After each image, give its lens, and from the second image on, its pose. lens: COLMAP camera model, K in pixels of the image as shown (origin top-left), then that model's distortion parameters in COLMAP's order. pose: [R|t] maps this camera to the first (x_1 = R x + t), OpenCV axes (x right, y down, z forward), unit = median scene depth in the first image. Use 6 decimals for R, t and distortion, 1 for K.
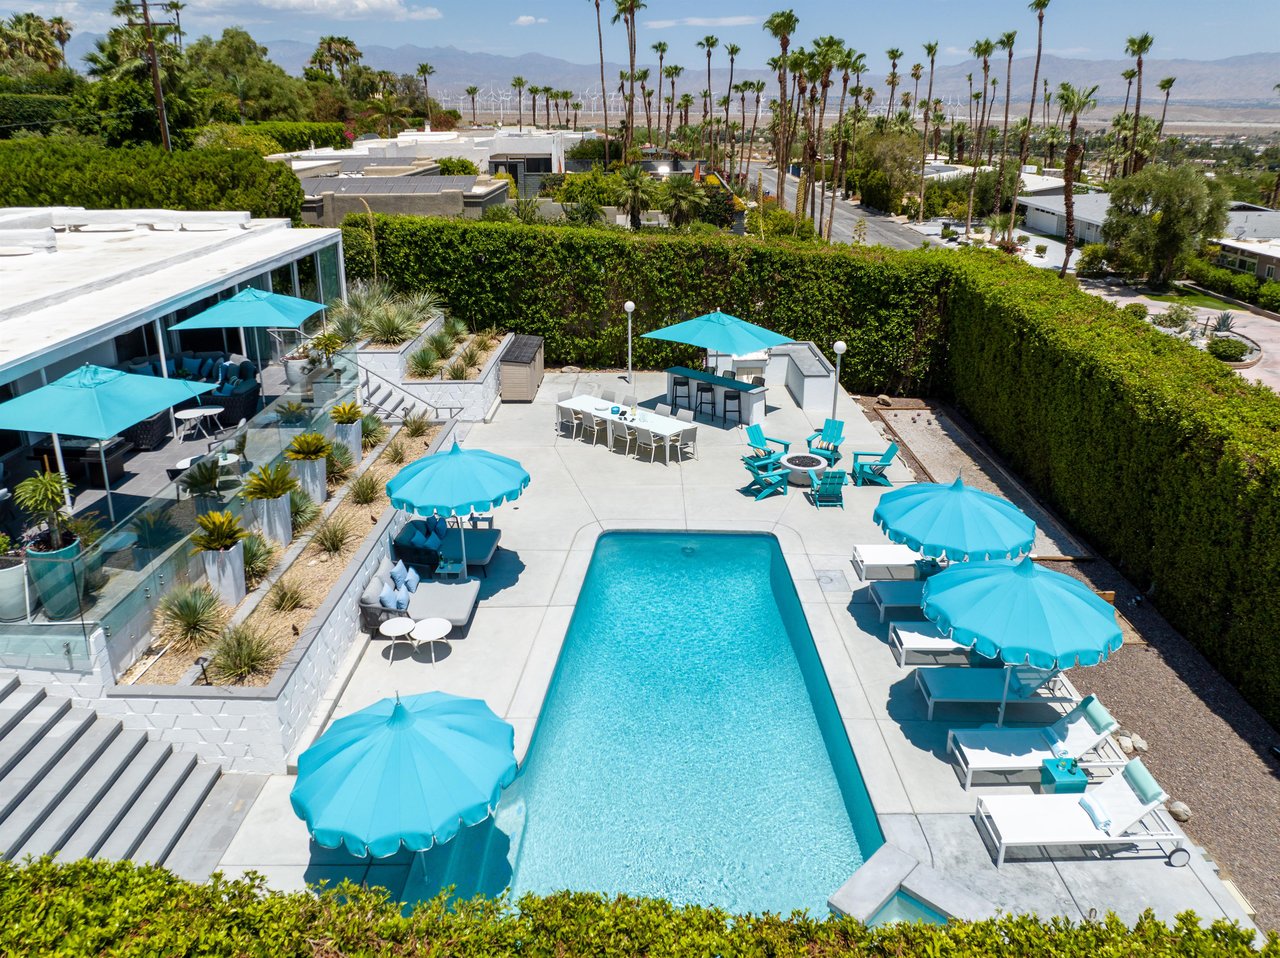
lens RADIAL K [[897.7, 0, 643.1], [0, 897.7, 467.5], [0, 0, 1]] dist [-0.038406, 0.004441]
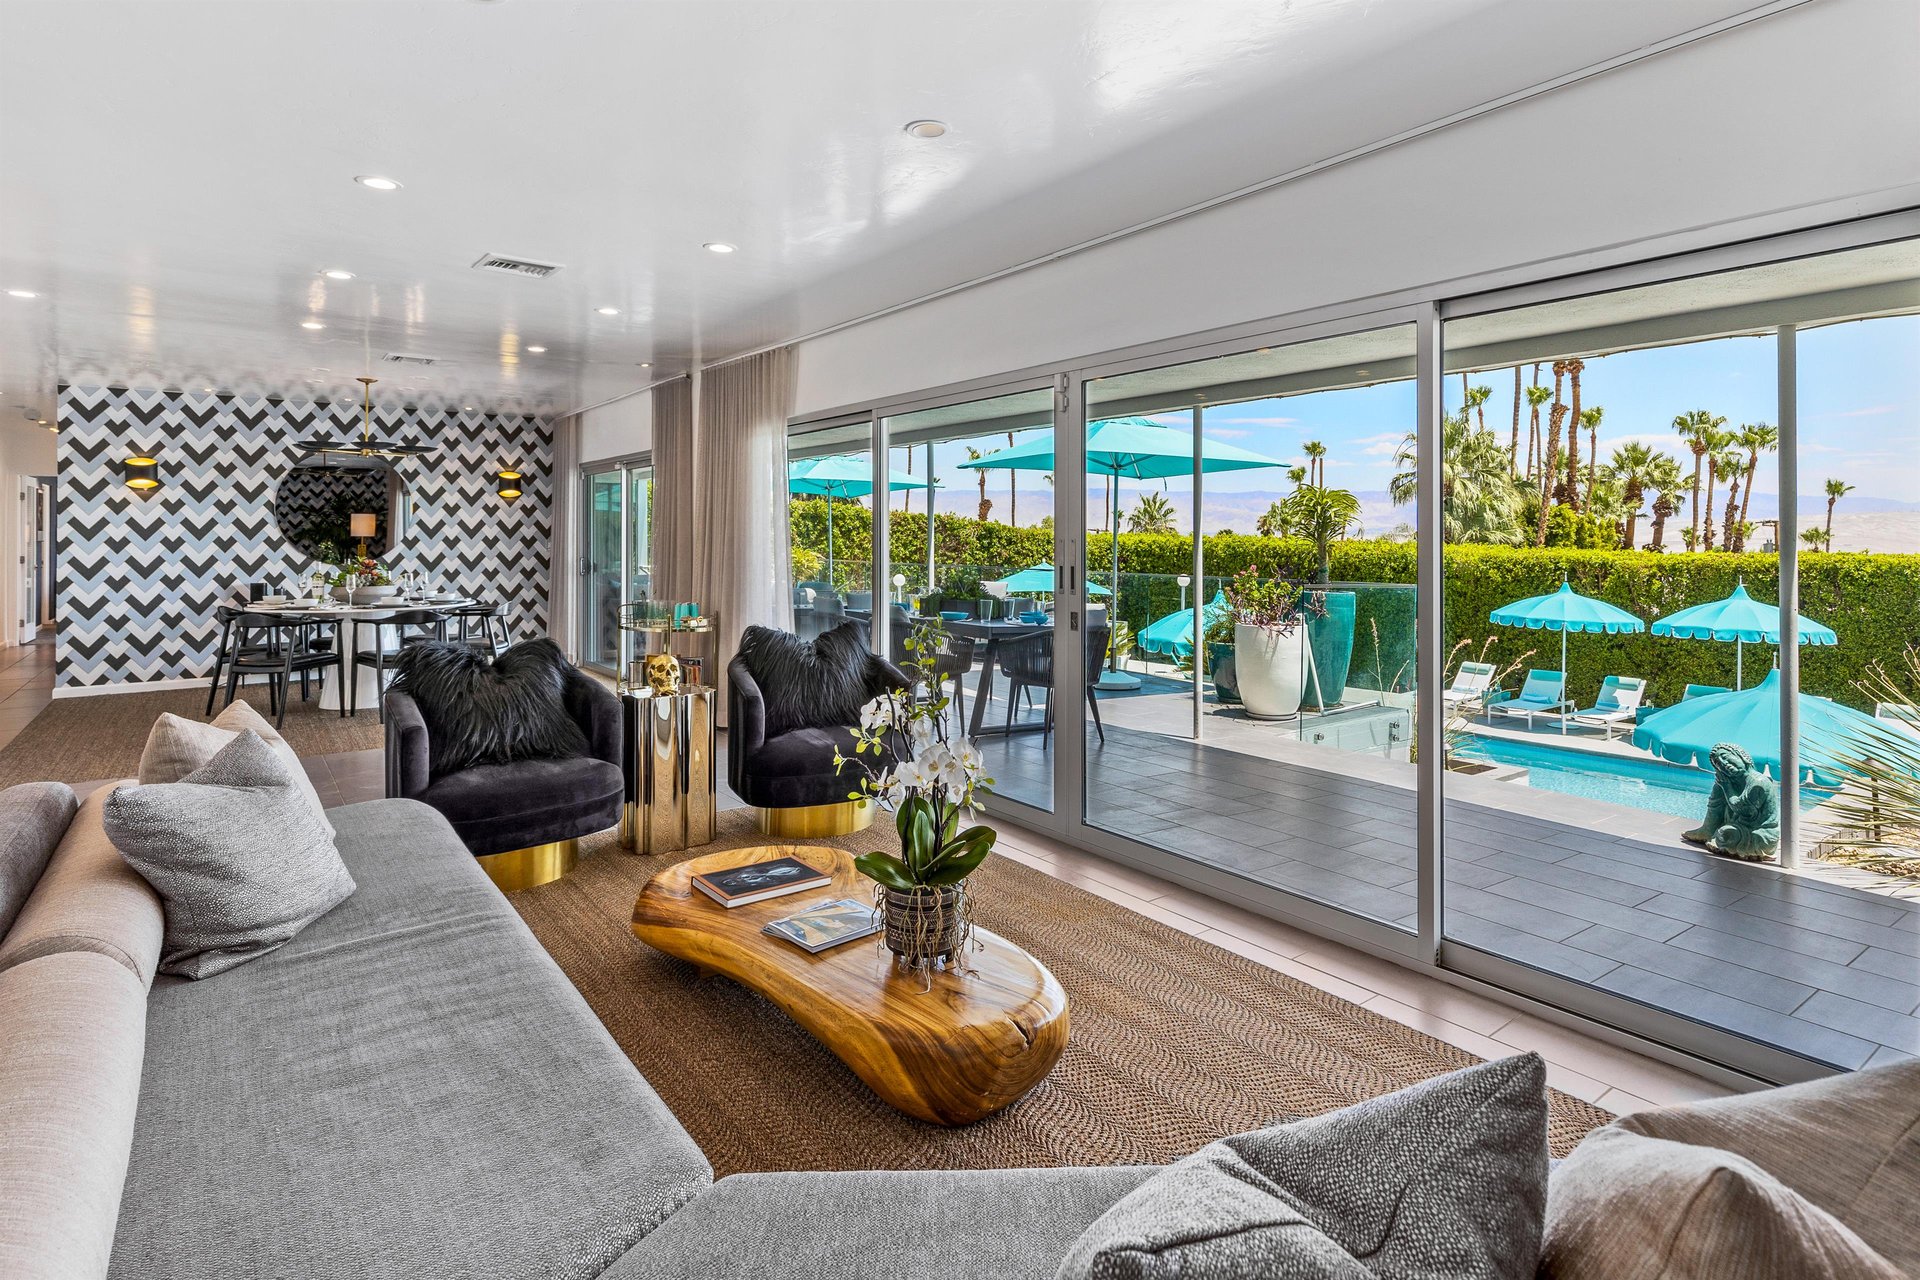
lens RADIAL K [[1027.9, 0, 959.0], [0, 1027.9, 639.2], [0, 0, 1]] dist [-0.004582, -0.001588]
pose [[0.782096, -0.054617, 0.620760, -0.570197], [0.243720, 0.943613, -0.224040, 0.107101], [-0.573521, 0.326513, 0.751308, 0.233927]]
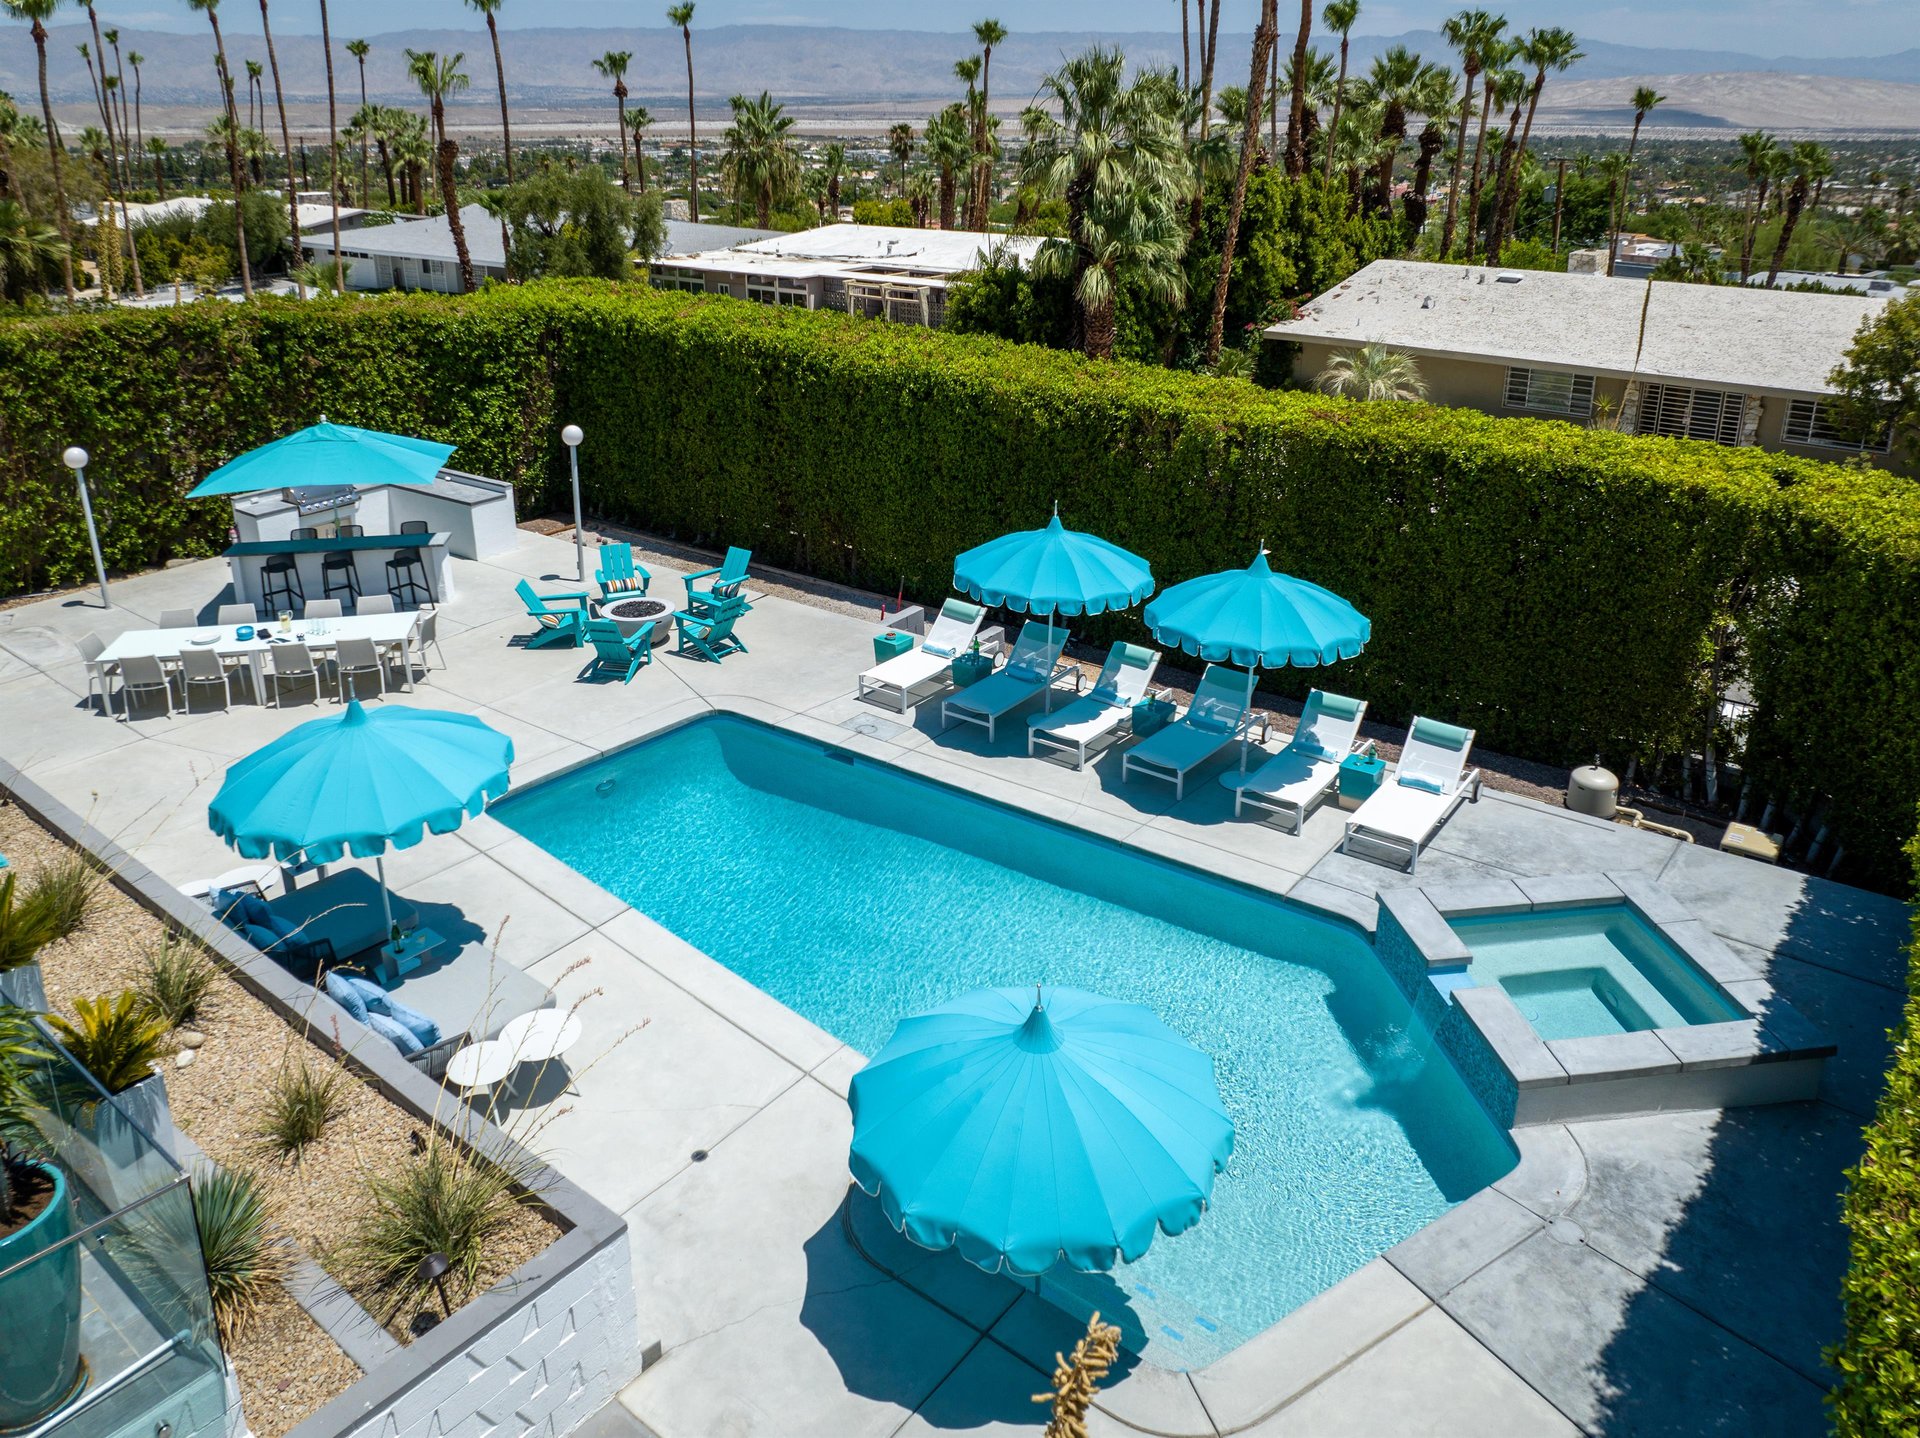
lens RADIAL K [[1346.6, 0, 953.1], [0, 1346.6, 710.6], [0, 0, 1]] dist [-0.038406, 0.004441]
pose [[0.613368, -0.322687, 0.720870, -0.287342], [0.293093, 0.940551, 0.171639, -0.026965], [-0.733400, 0.106004, 0.671481, 0.143068]]
